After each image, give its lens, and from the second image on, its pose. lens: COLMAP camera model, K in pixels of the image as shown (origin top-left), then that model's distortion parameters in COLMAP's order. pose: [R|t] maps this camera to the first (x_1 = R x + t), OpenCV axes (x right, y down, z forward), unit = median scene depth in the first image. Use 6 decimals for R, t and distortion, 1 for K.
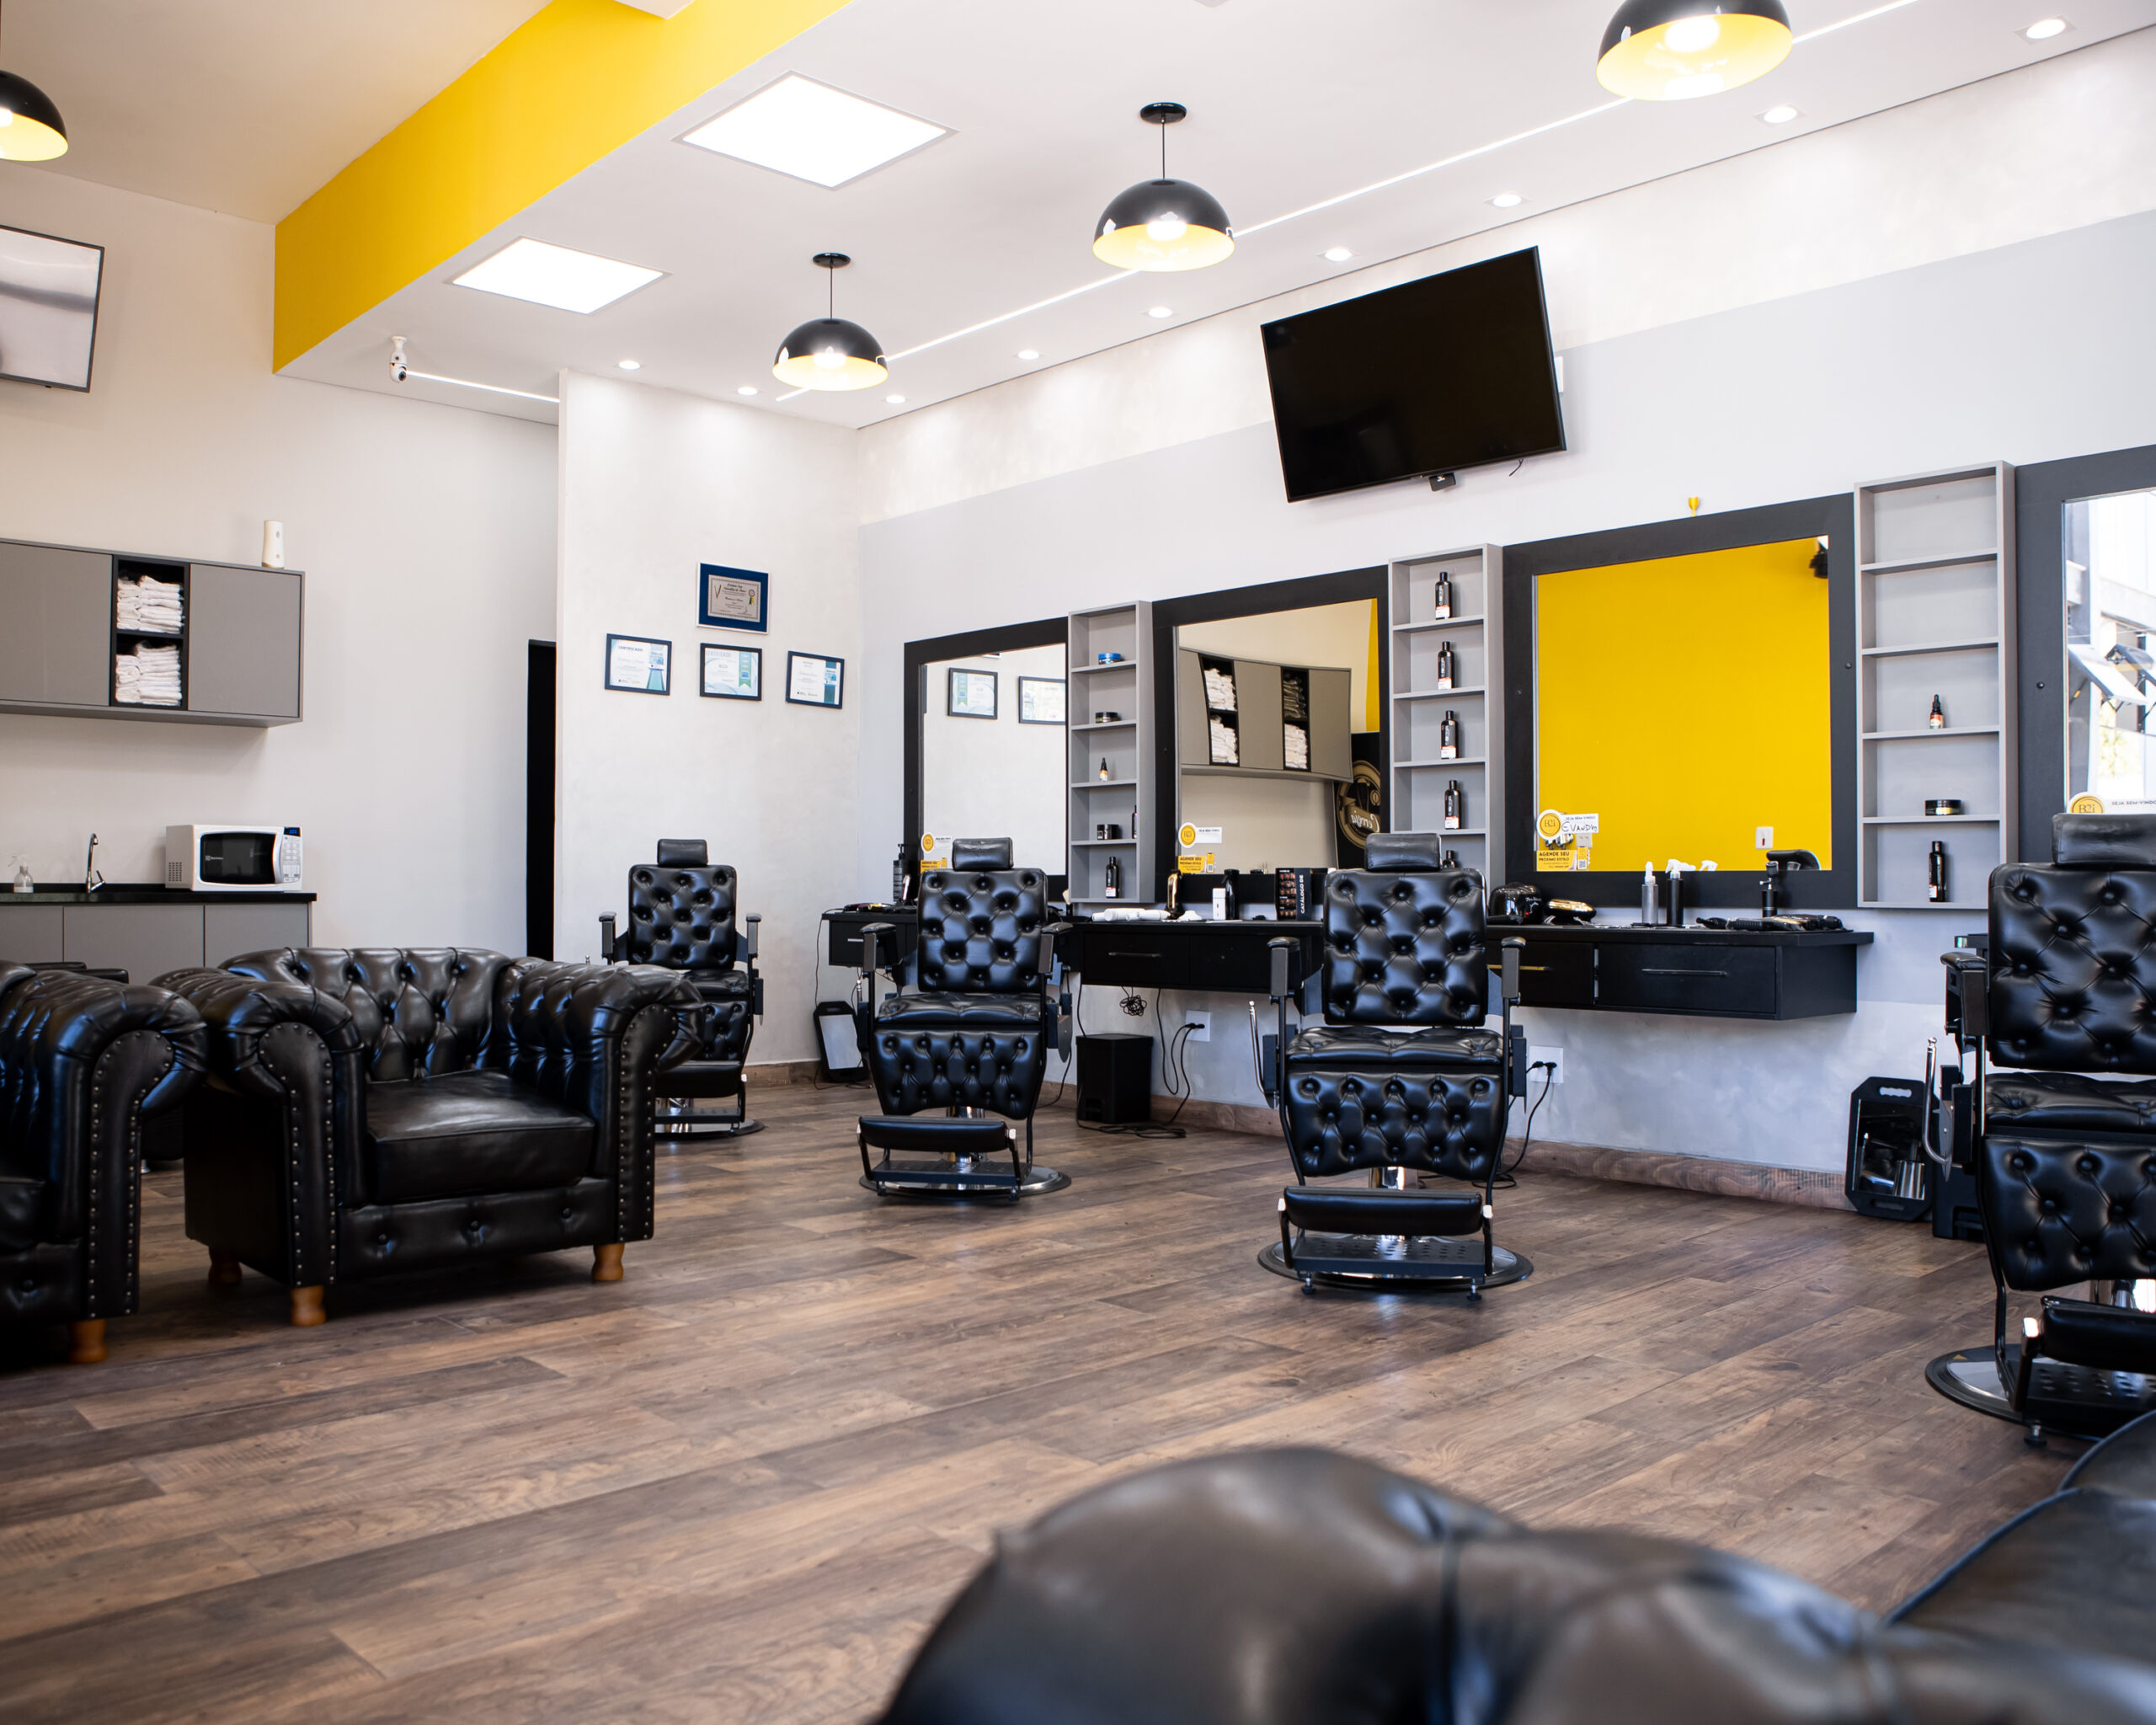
lens RADIAL K [[1767.8, 0, 979.3], [0, 1767.8, 873.6], [0, 0, 1]] dist [-0.111953, 0.098669]
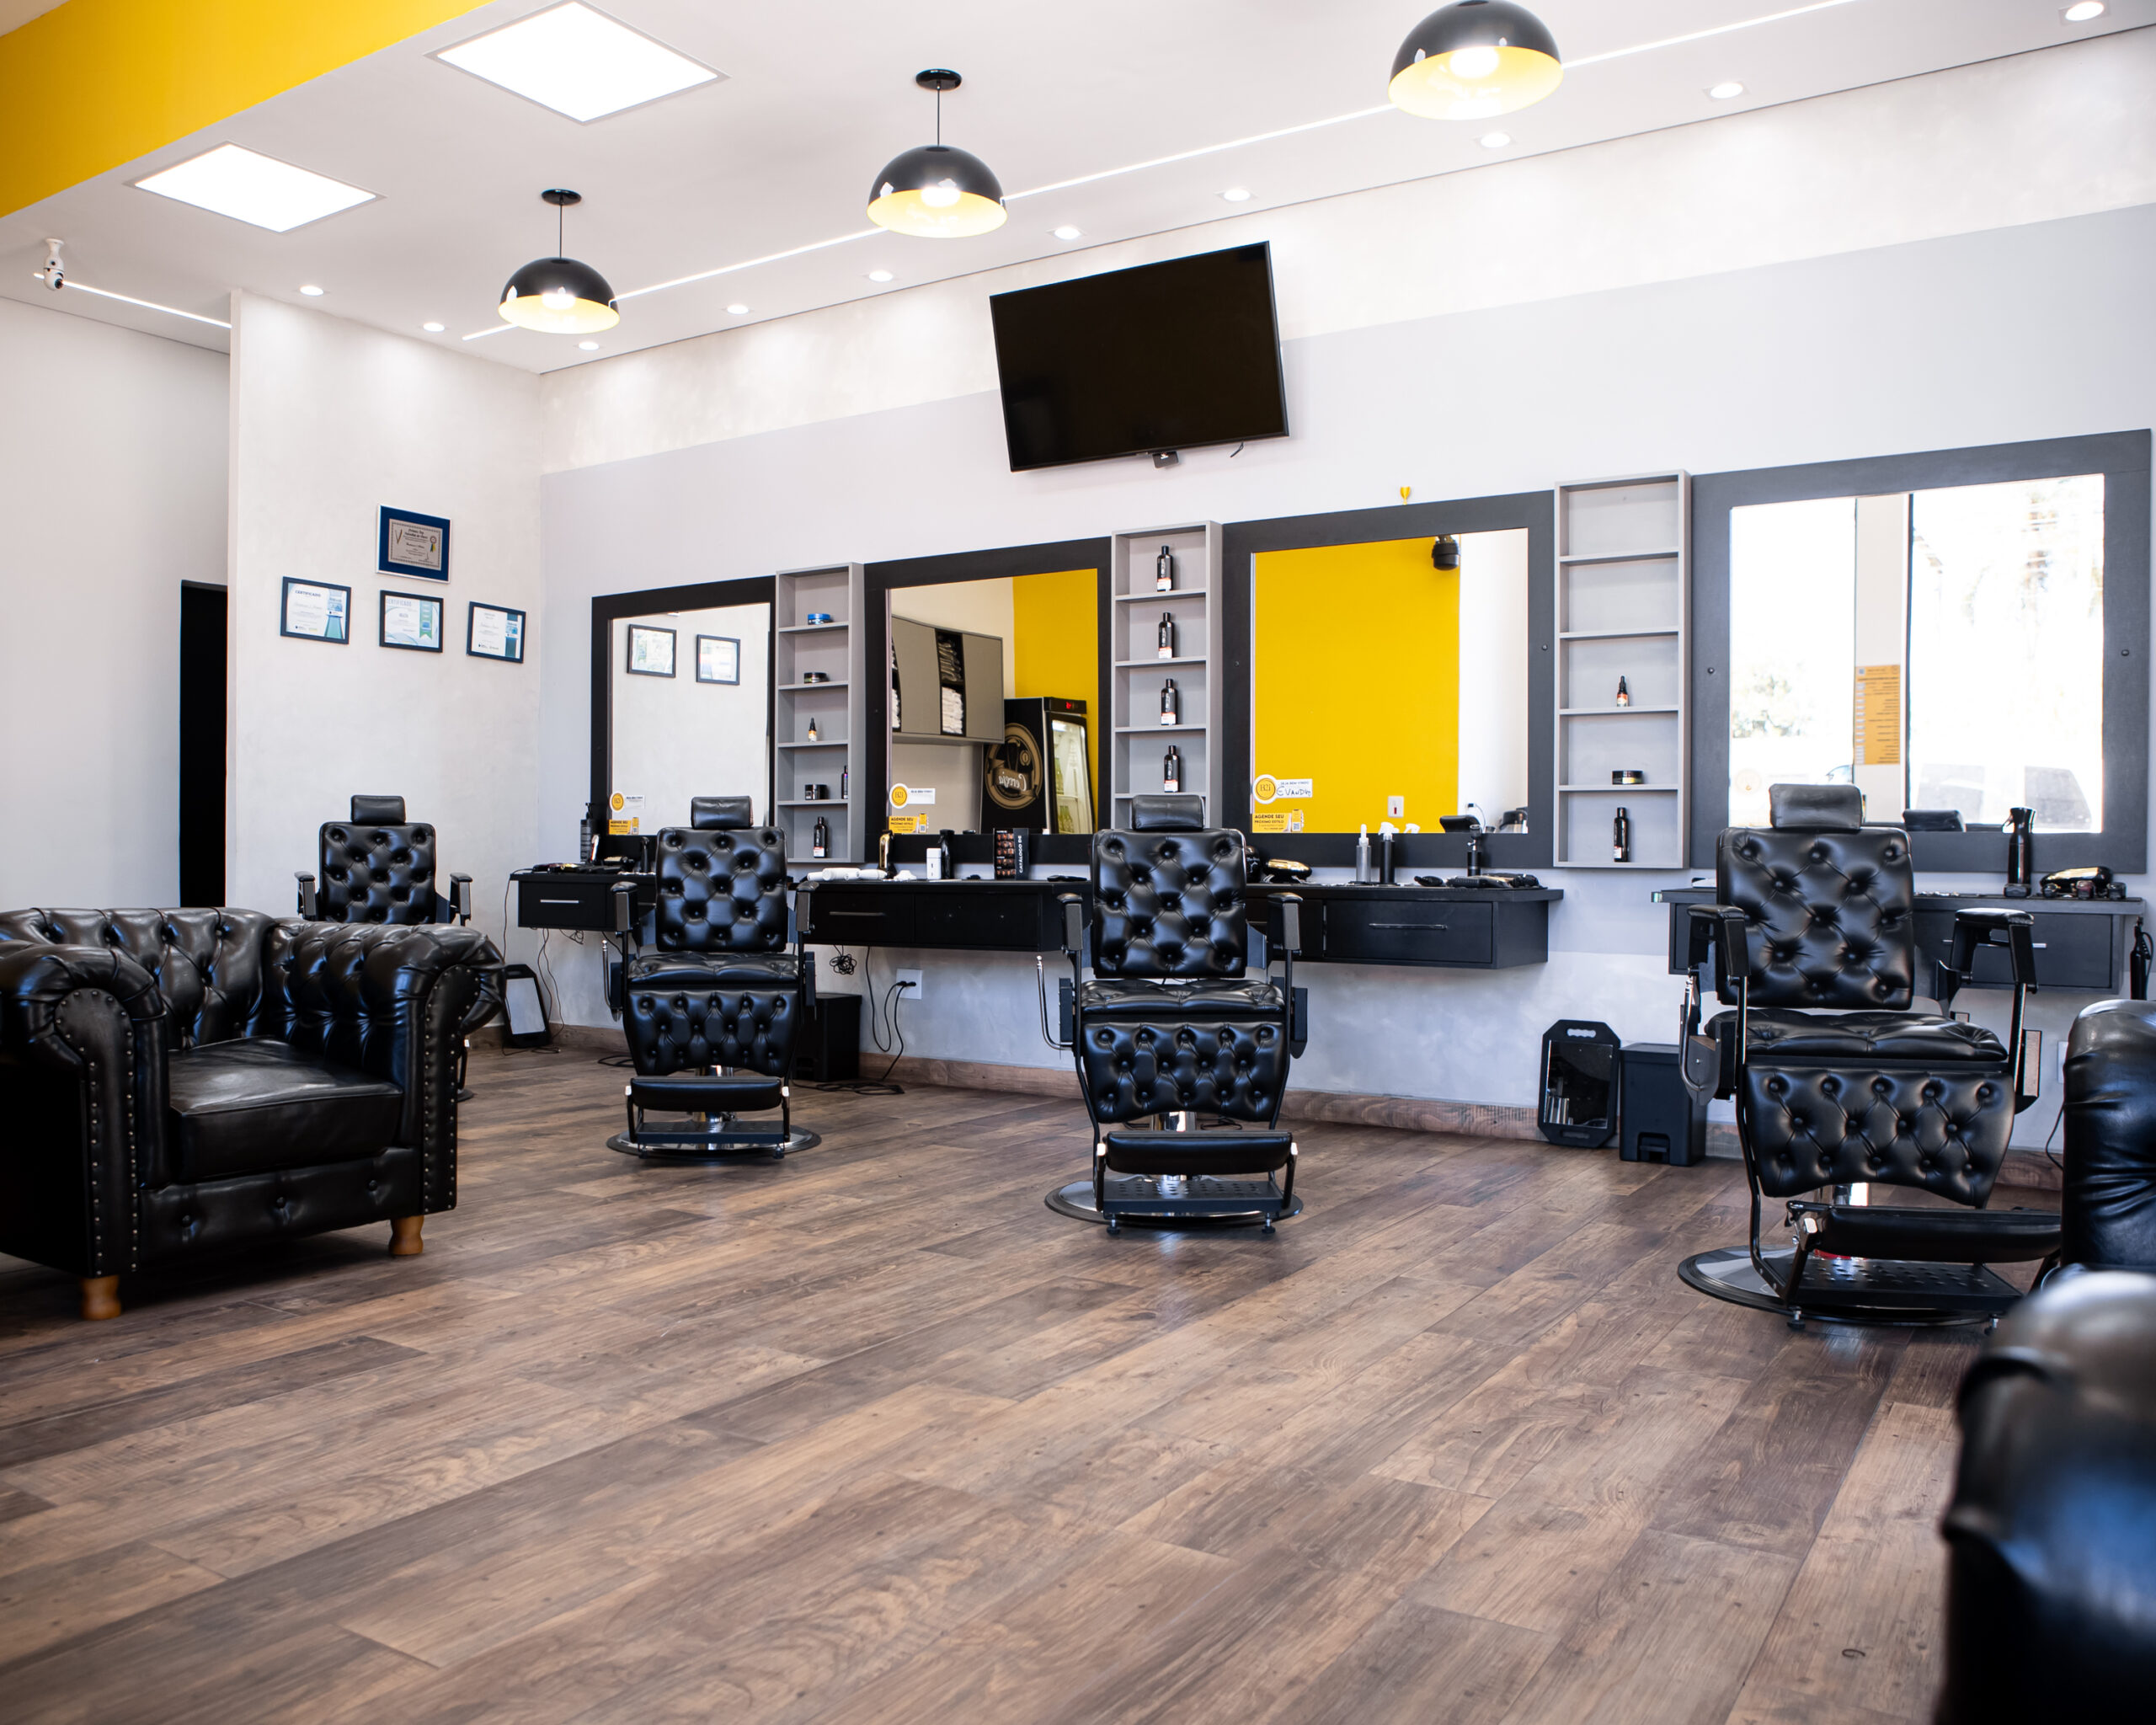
lens RADIAL K [[1767.8, 0, 979.3], [0, 1767.8, 873.6], [0, 0, 1]] dist [-0.111953, 0.098669]
pose [[0.969922, -0.000097, 0.243415, -0.123205], [-0.004842, 0.999794, 0.019692, 0.003810], [-0.243367, -0.020278, 0.969722, 0.005634]]
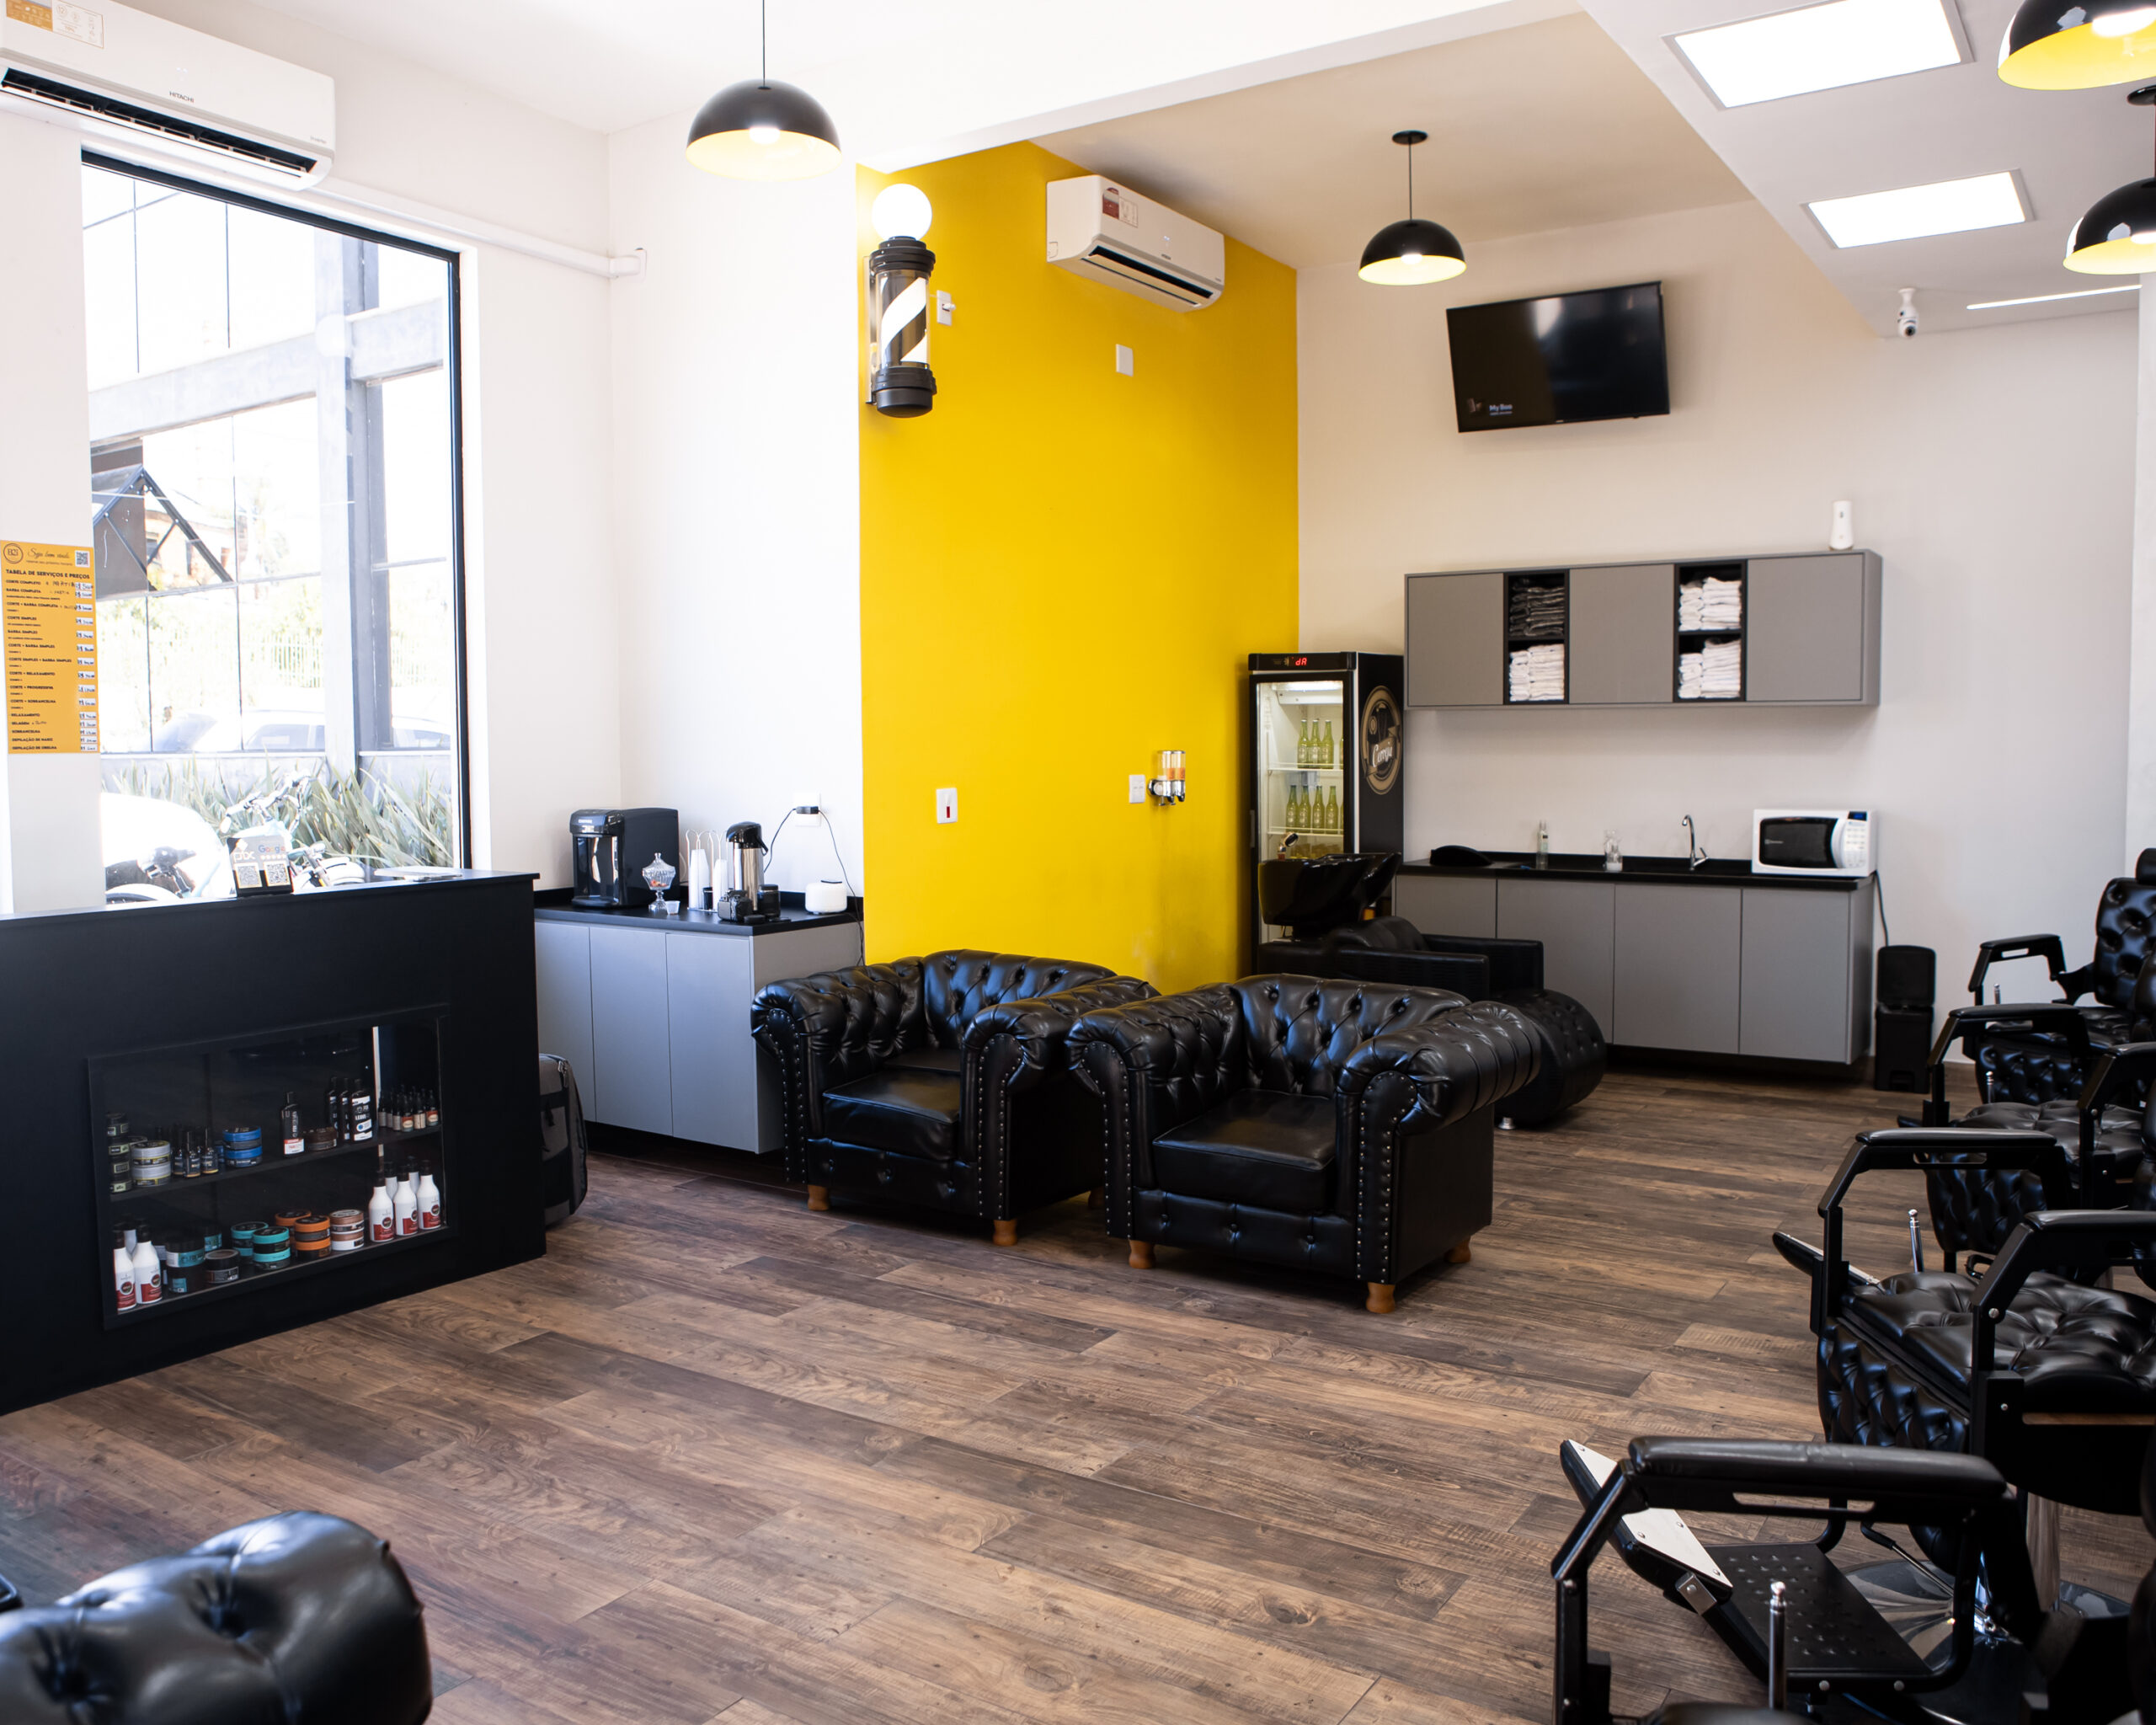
lens RADIAL K [[1767.8, 0, 979.3], [0, 1767.8, 873.6], [0, 0, 1]] dist [-0.111953, 0.098669]
pose [[0.223567, 0.064334, -0.972563, 0.682077], [0.019035, 0.997341, 0.070348, -0.107141], [0.974503, -0.034240, 0.221748, 0.461032]]
